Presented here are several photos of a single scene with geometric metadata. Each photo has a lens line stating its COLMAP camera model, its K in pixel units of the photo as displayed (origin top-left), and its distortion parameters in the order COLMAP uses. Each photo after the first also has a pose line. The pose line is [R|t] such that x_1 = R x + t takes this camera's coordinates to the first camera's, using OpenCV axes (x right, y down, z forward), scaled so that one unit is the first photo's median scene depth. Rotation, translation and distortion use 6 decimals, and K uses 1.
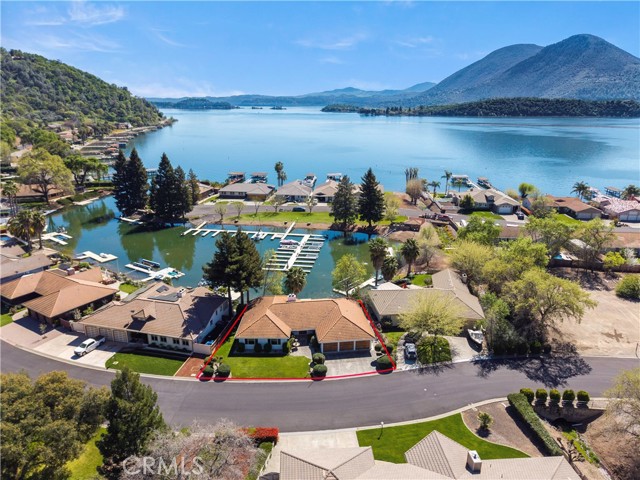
lens RADIAL K [[426.6, 0, 320.1], [0, 426.6, 240.4], [0, 0, 1]] dist [0.026549, -0.028335]
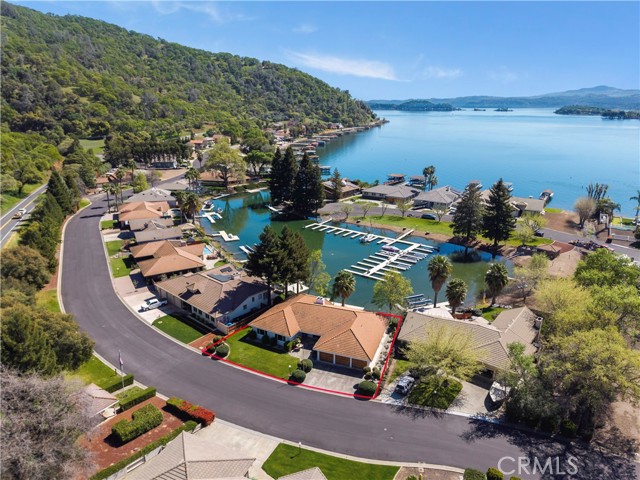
lens RADIAL K [[426.6, 0, 319.9], [0, 426.6, 242.9], [0, 0, 1]] dist [0.026549, -0.028335]
pose [[0.882906, 0.142874, -0.447285, 0.203813], [-0.142169, 0.989211, 0.035348, -0.018971], [0.447510, 0.032381, 0.893692, 0.060622]]
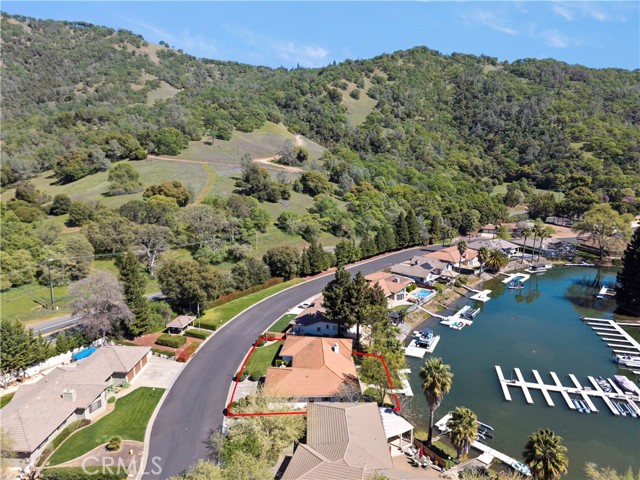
lens RADIAL K [[426.6, 0, 320.4], [0, 426.6, 241.5], [0, 0, 1]] dist [0.026549, -0.028335]
pose [[-0.092876, 0.190457, -0.977292, 0.495350], [-0.311005, 0.926875, 0.210188, -0.167232], [0.945859, 0.323464, -0.026851, 0.517820]]
